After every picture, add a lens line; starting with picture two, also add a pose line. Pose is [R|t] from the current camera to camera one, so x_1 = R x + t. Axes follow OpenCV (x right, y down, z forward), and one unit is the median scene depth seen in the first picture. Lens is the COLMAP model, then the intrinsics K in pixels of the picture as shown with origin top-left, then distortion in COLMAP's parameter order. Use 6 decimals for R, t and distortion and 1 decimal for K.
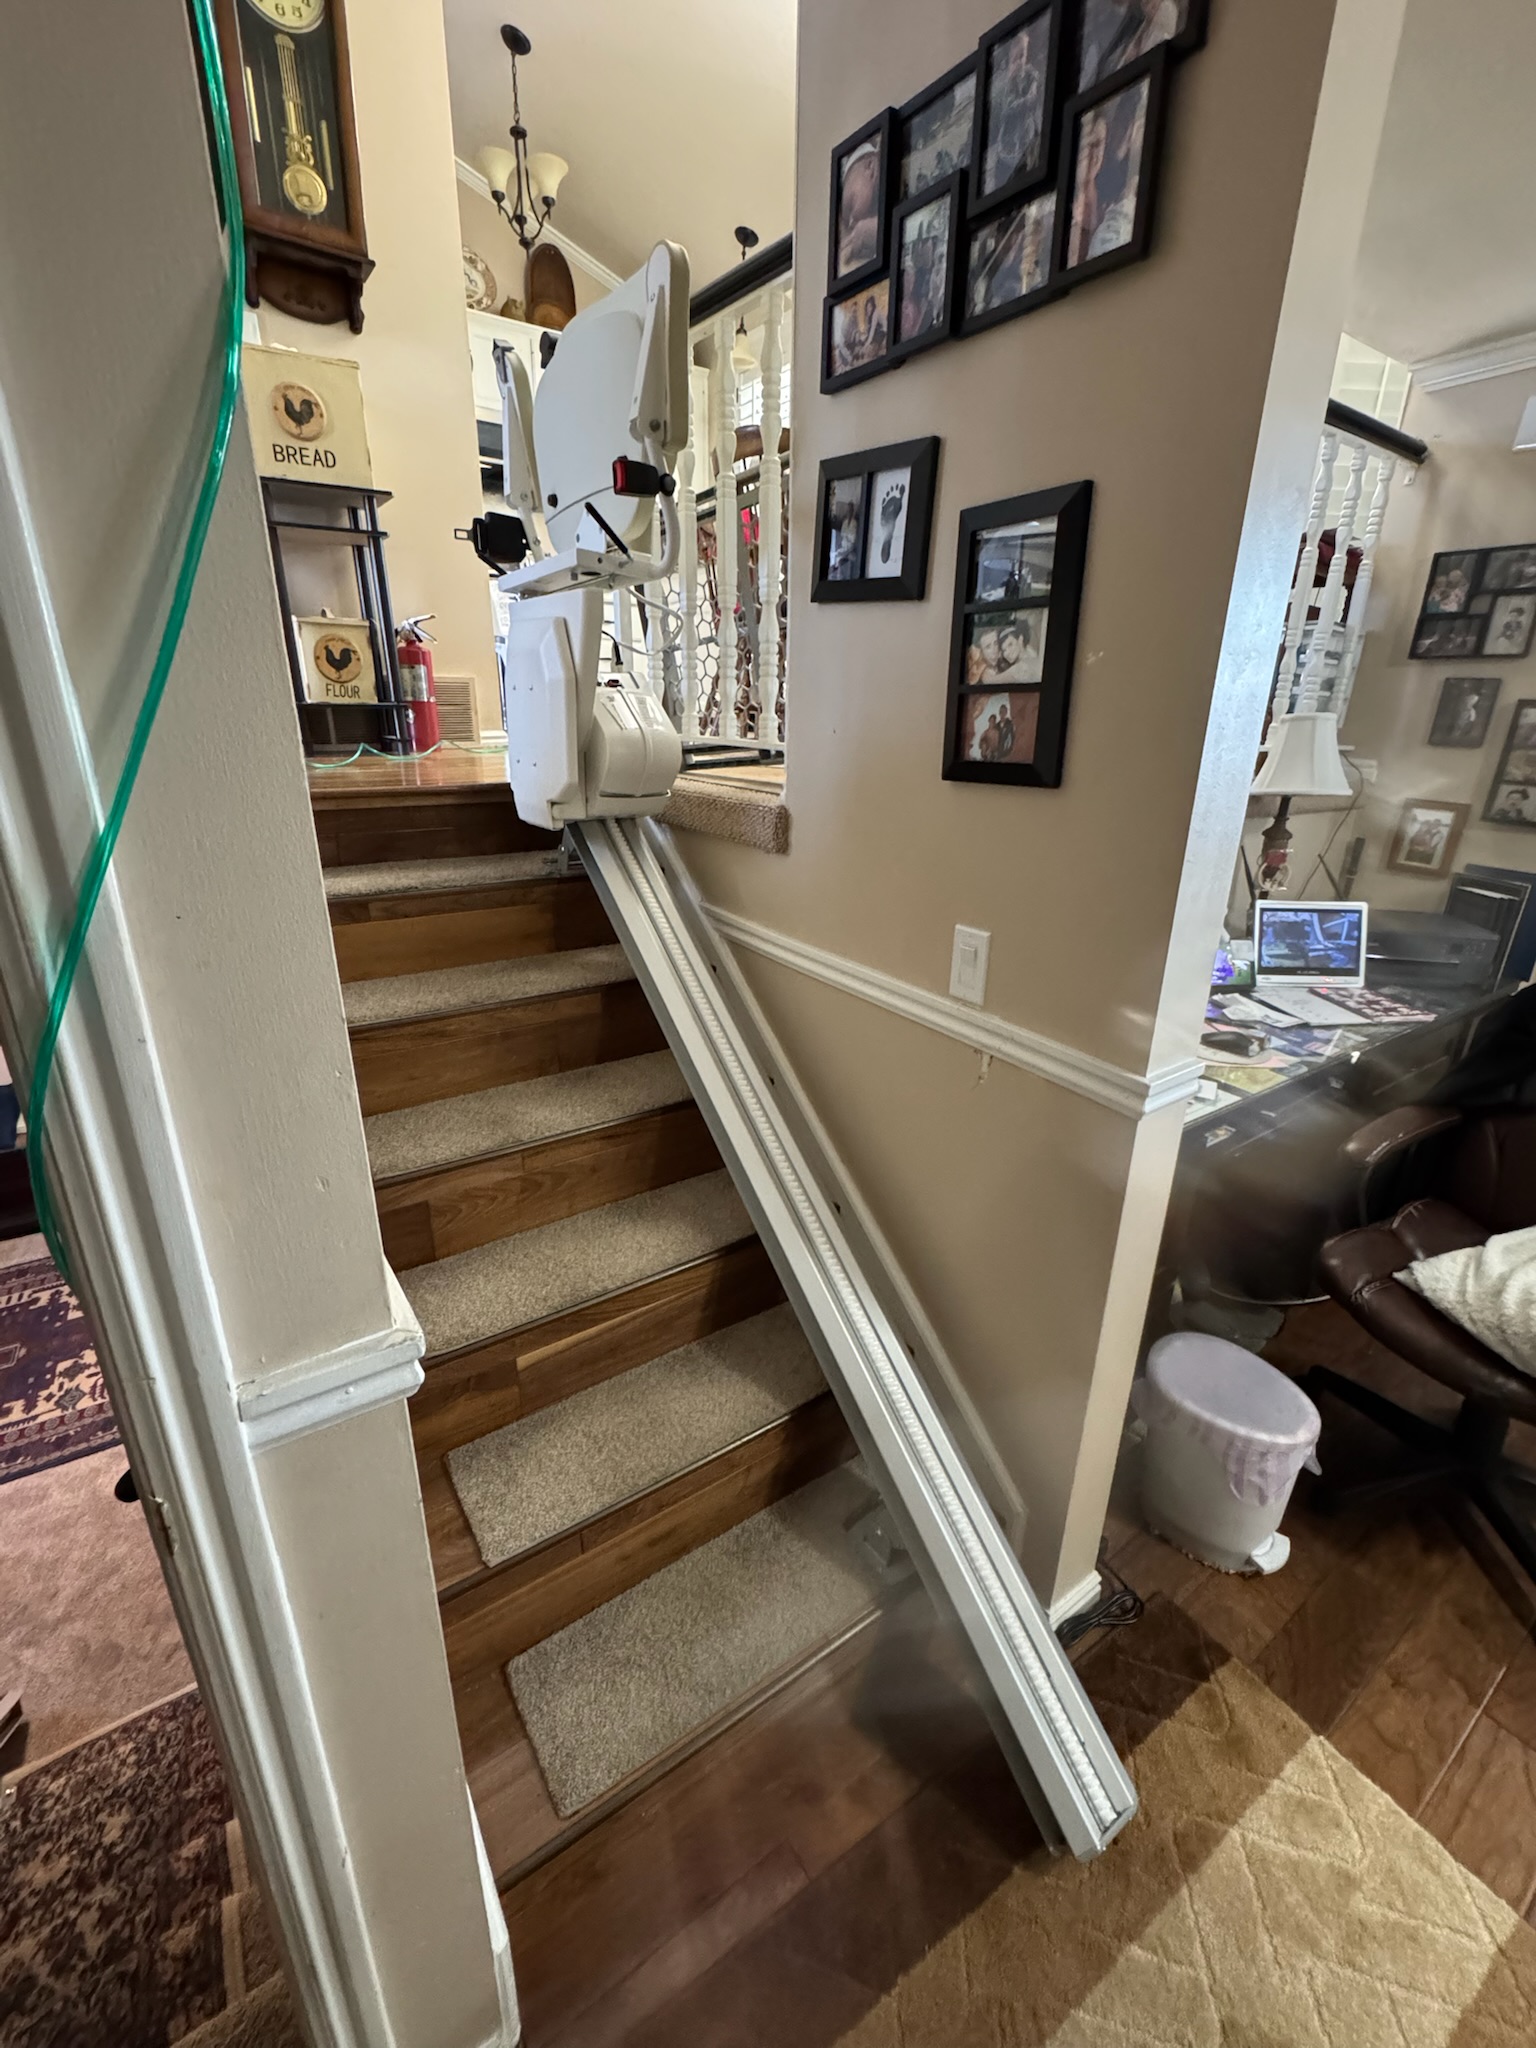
lens RADIAL K [[874.3, 0, 768.0], [0, 874.3, 1024.0], [0, 0, 1]] dist [-0.002196, -0.000040]
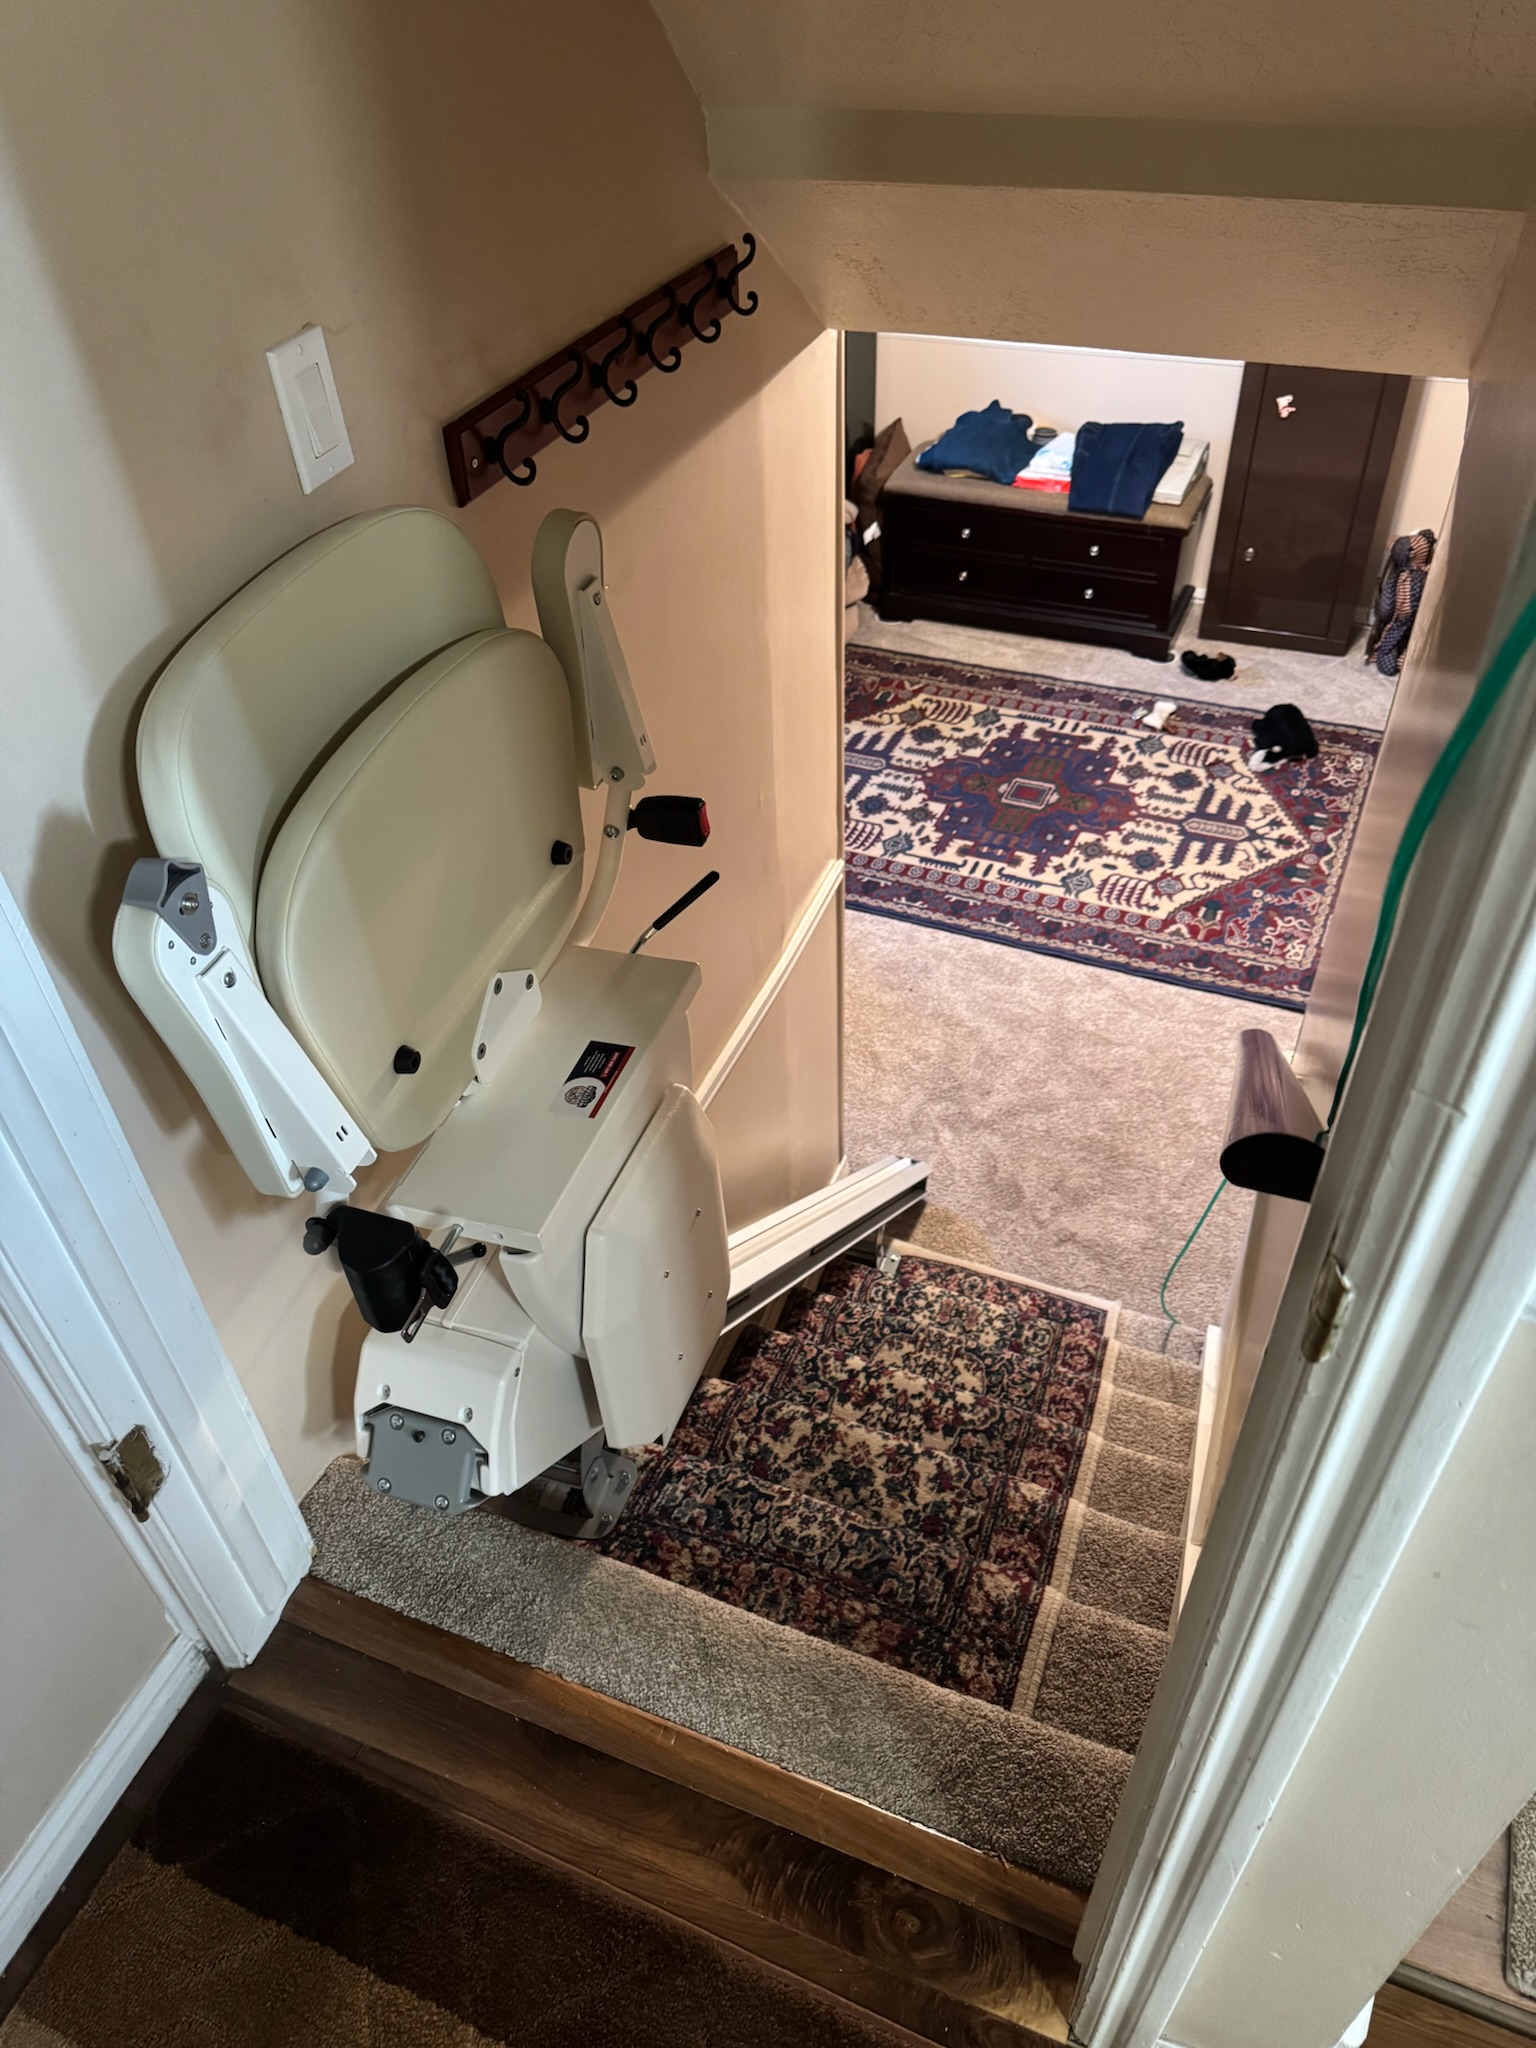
lens RADIAL K [[1423.4, 0, 766.4], [0, 1423.4, 1058.1], [0, 0, 1]] dist [0.117241, -0.212401]
pose [[0.547623, 0.535080, -0.643272, -0.101402], [-0.243776, 0.837474, 0.489091, 0.021062], [0.800427, -0.111023, 0.589059, 0.049180]]
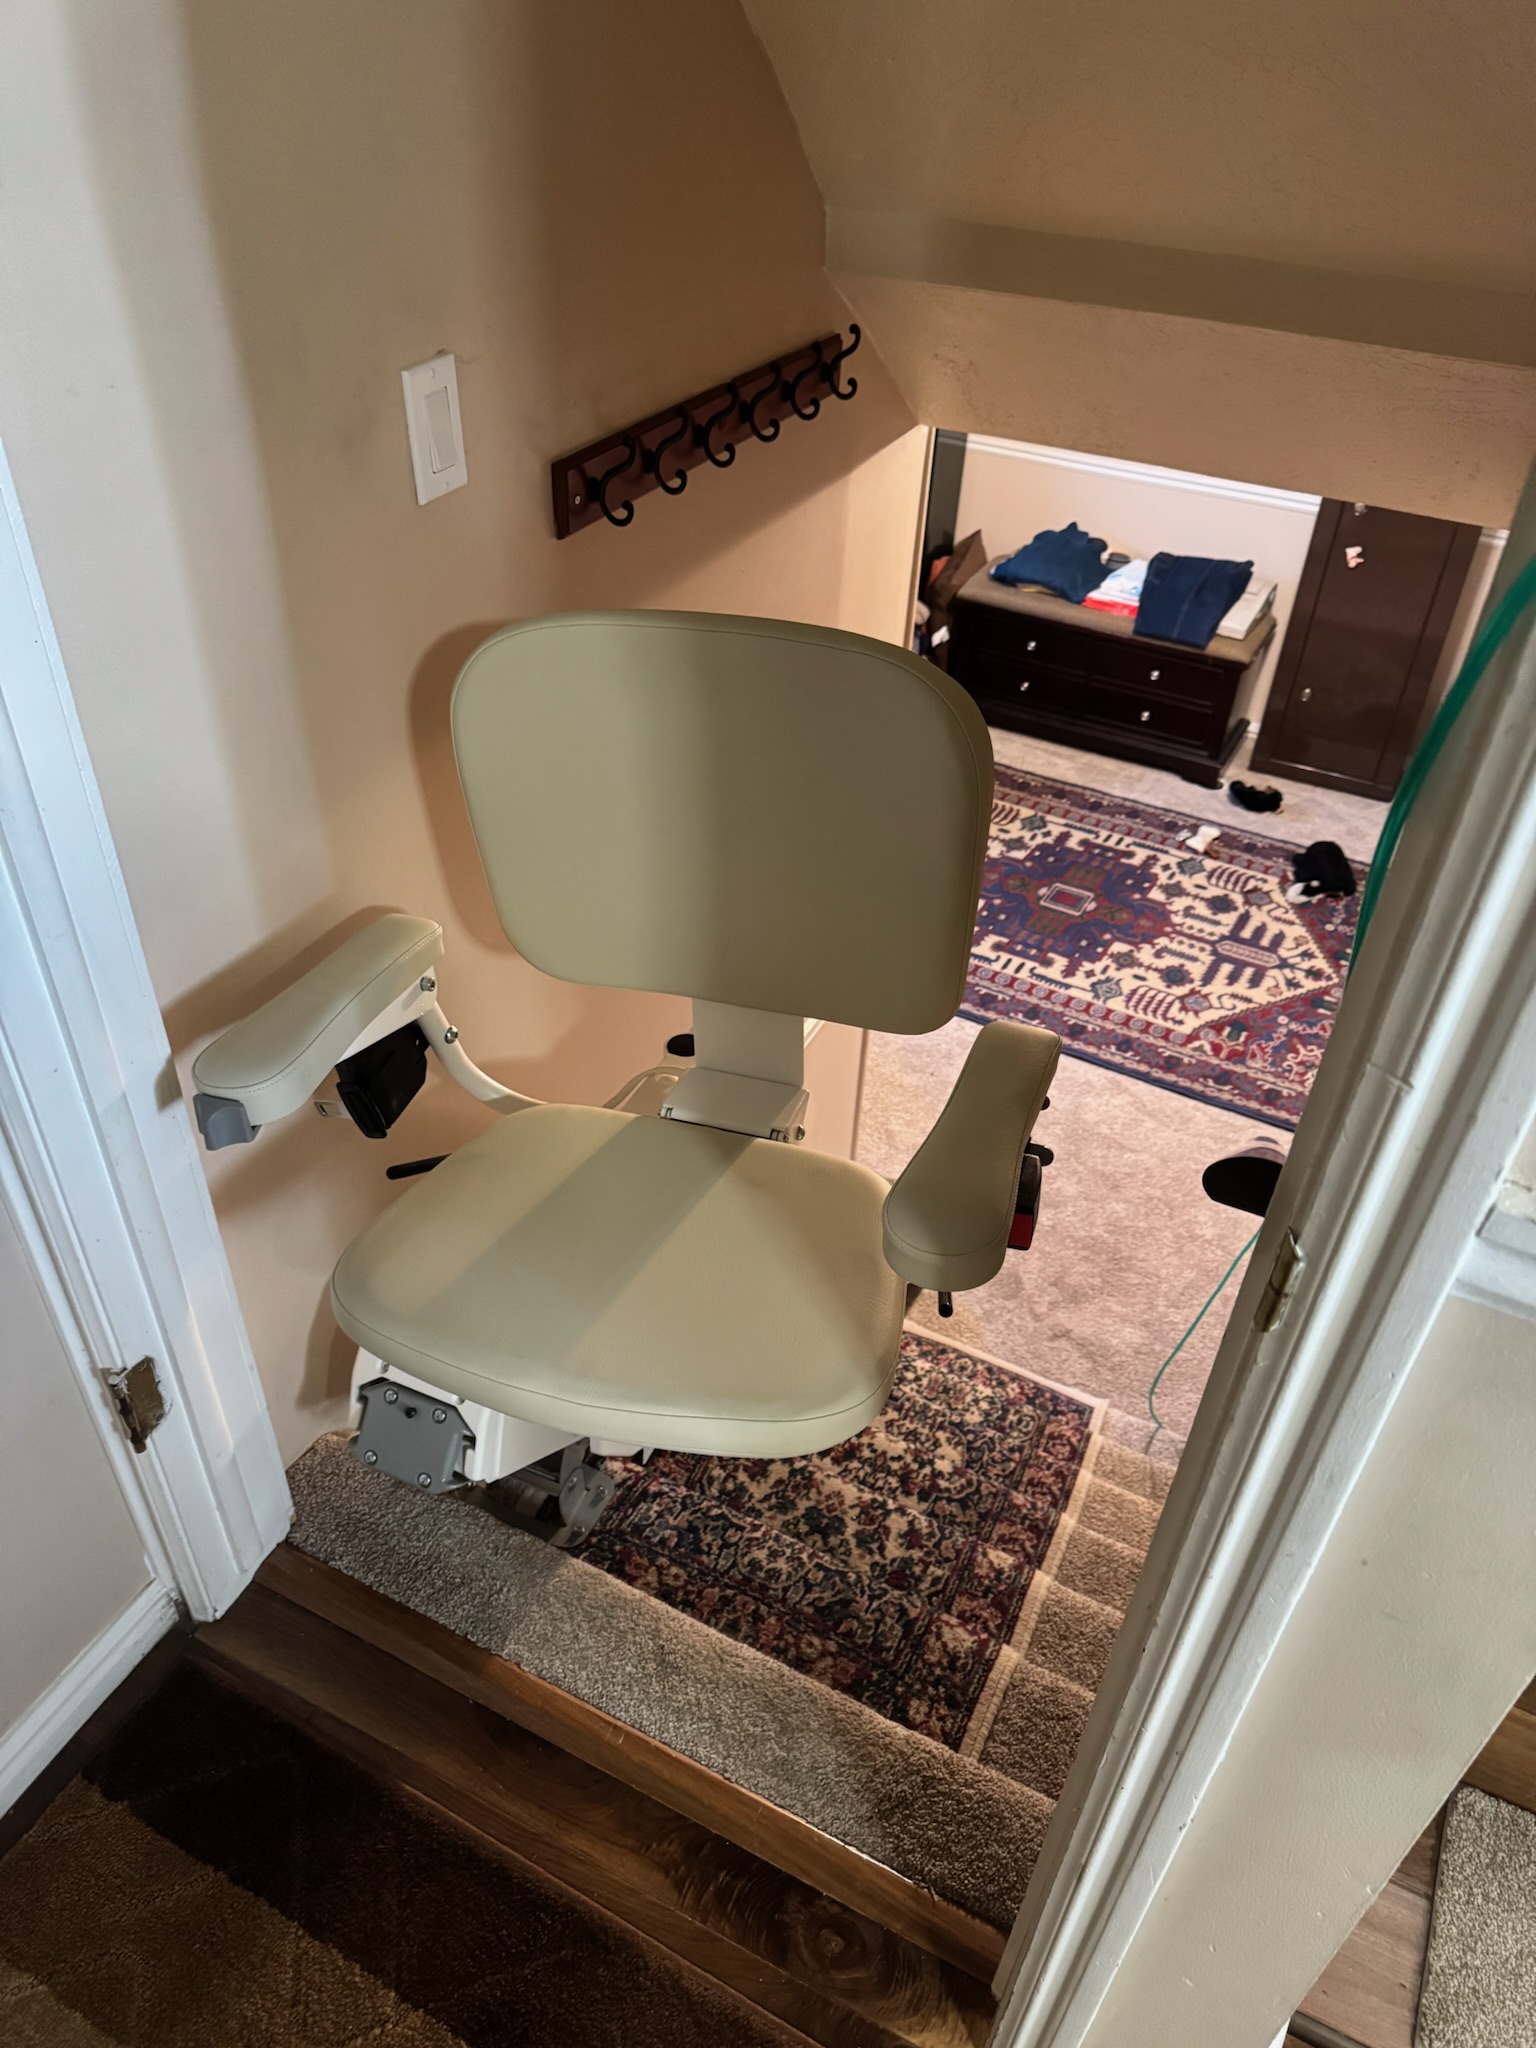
lens RADIAL K [[1421.5, 0, 770.6], [0, 1421.5, 1062.1], [0, 0, 1]] dist [0.119673, -0.219163]
pose [[0.479770, 0.554226, -0.680187, -0.073318], [-0.331926, 0.832269, 0.444020, 0.031433], [0.812186, 0.012744, 0.583260, 0.033789]]
